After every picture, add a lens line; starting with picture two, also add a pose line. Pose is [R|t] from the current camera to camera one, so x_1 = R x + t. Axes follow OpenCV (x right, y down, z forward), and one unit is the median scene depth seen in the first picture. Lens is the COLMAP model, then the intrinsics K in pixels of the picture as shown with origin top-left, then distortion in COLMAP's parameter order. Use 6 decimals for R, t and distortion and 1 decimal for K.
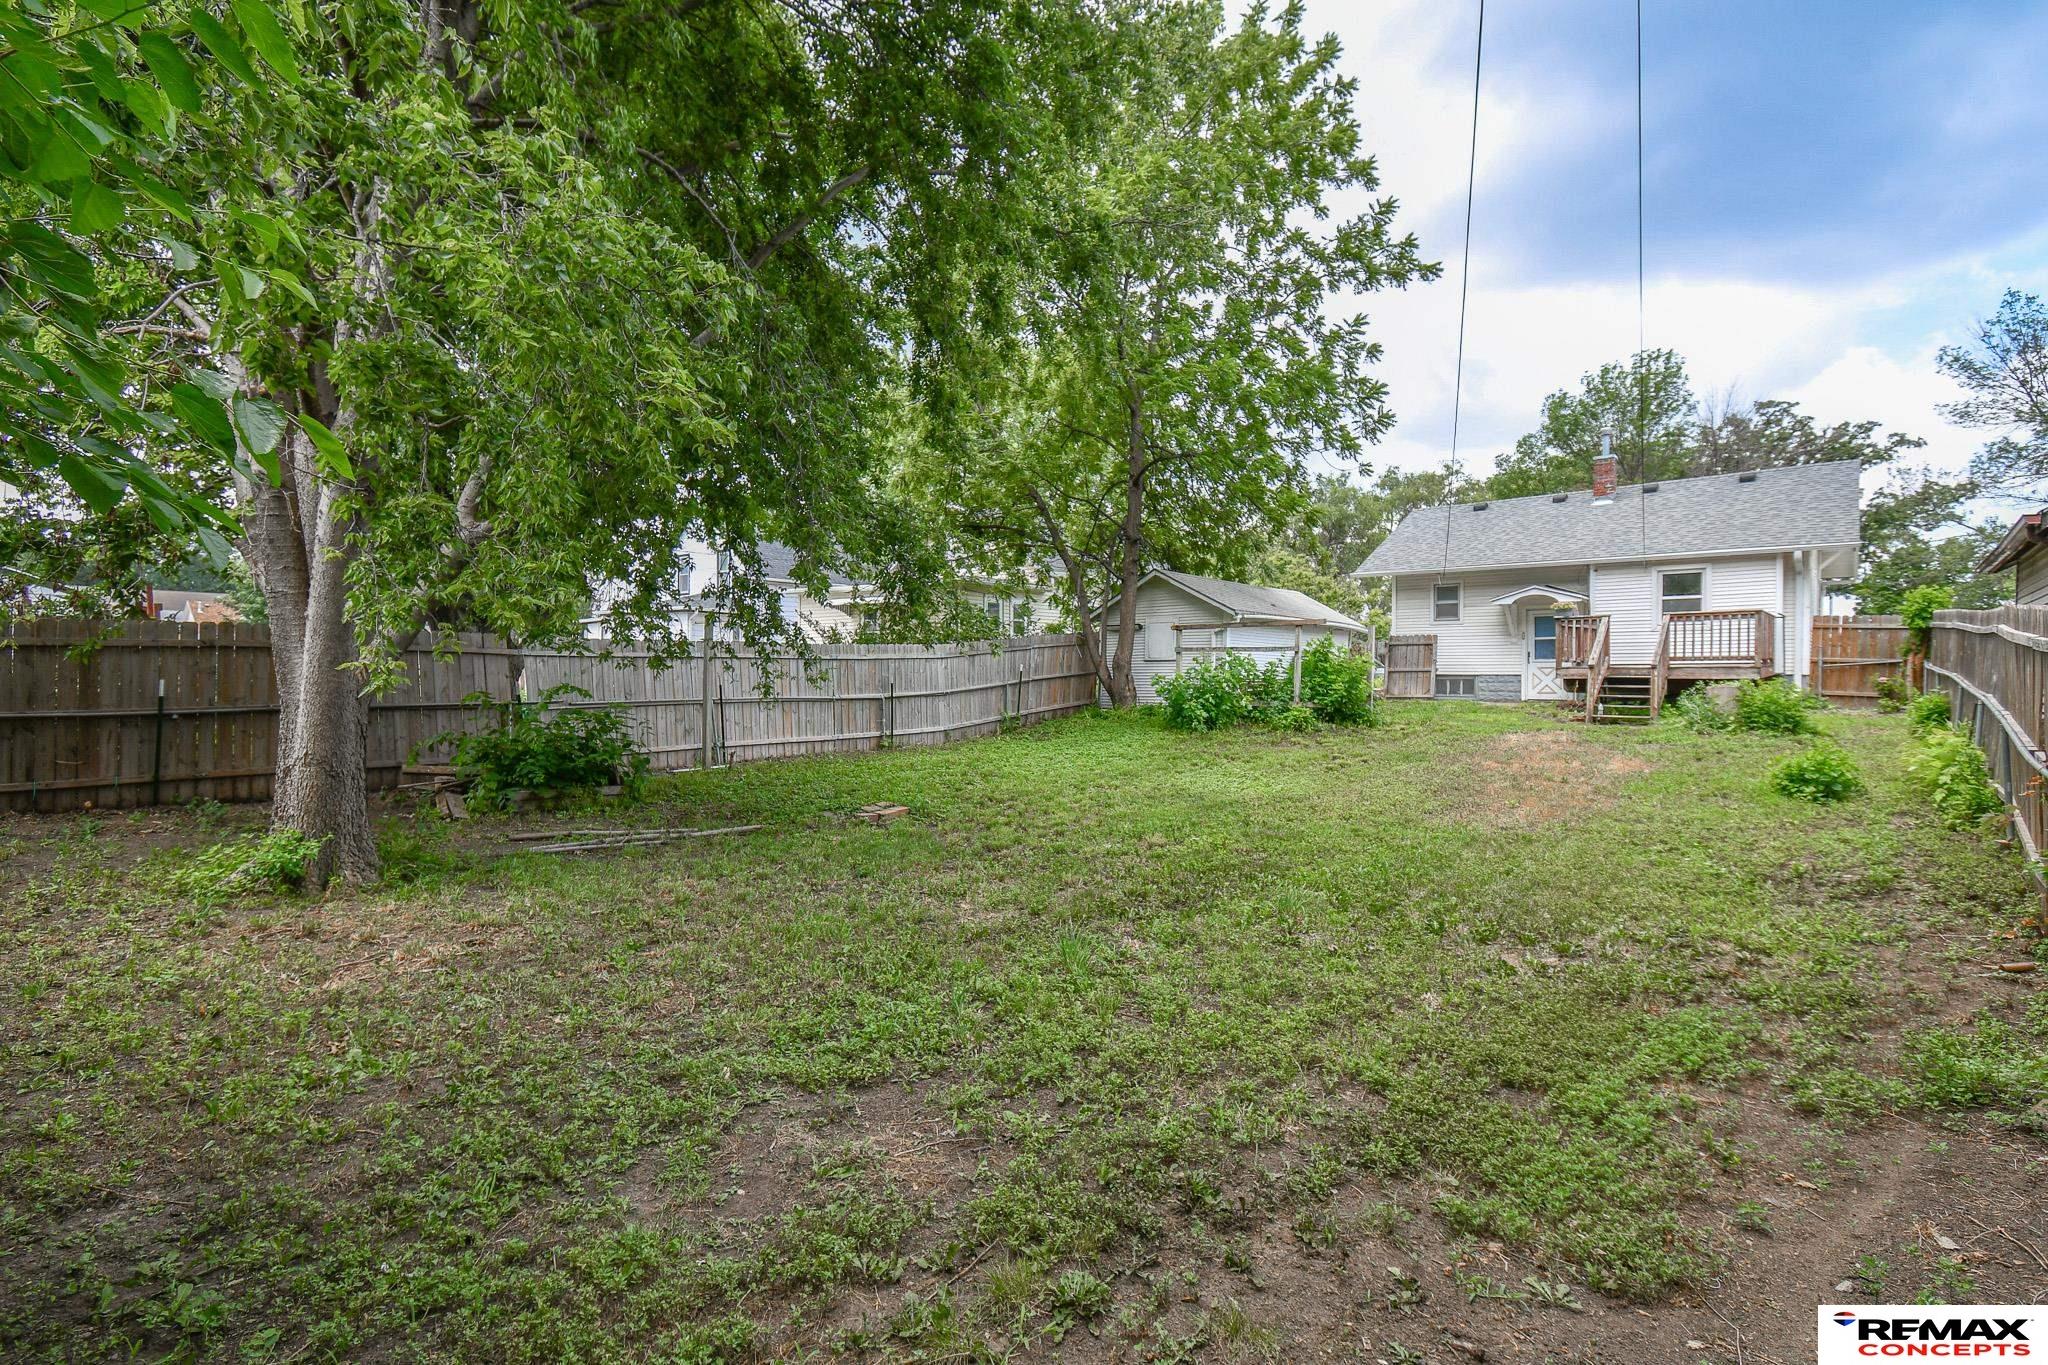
lens RADIAL K [[998.9, 0, 1024.0], [0, 998.9, 682.5], [0, 0, 1]] dist [0.041503, -0.018149]
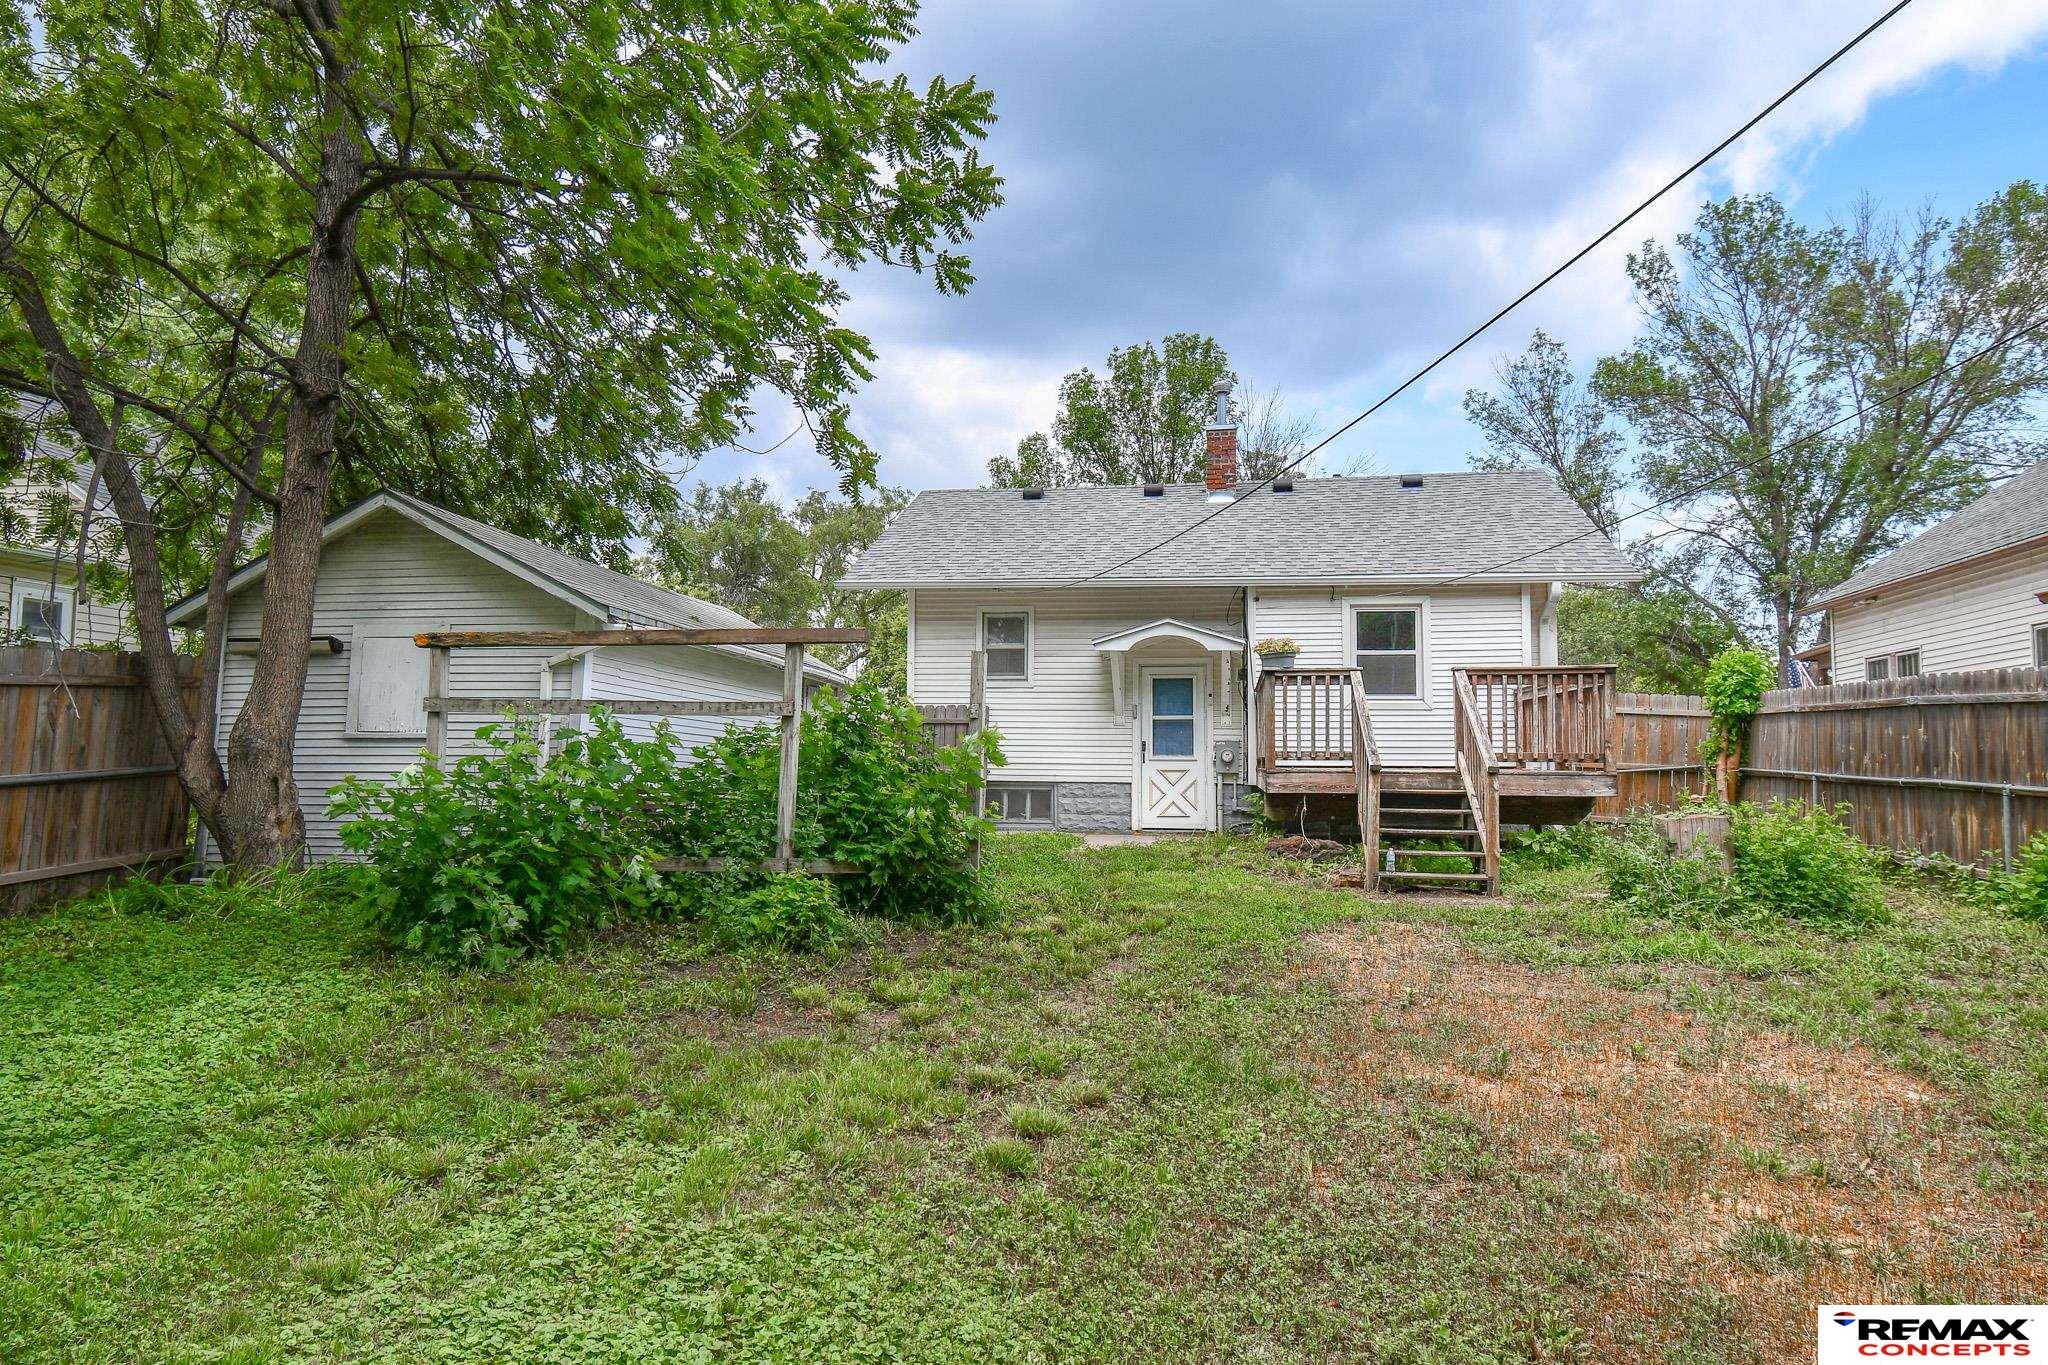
lens RADIAL K [[1311.6, 0, 1024.0], [0, 1311.6, 682.5], [0, 0, 1]] dist [0.046116, -0.000797]
pose [[0.862168, 0.045692, 0.504558, 0.090977], [-0.005449, 0.996703, -0.080950, -0.004497], [-0.506594, 0.067043, 0.859574, 0.466724]]
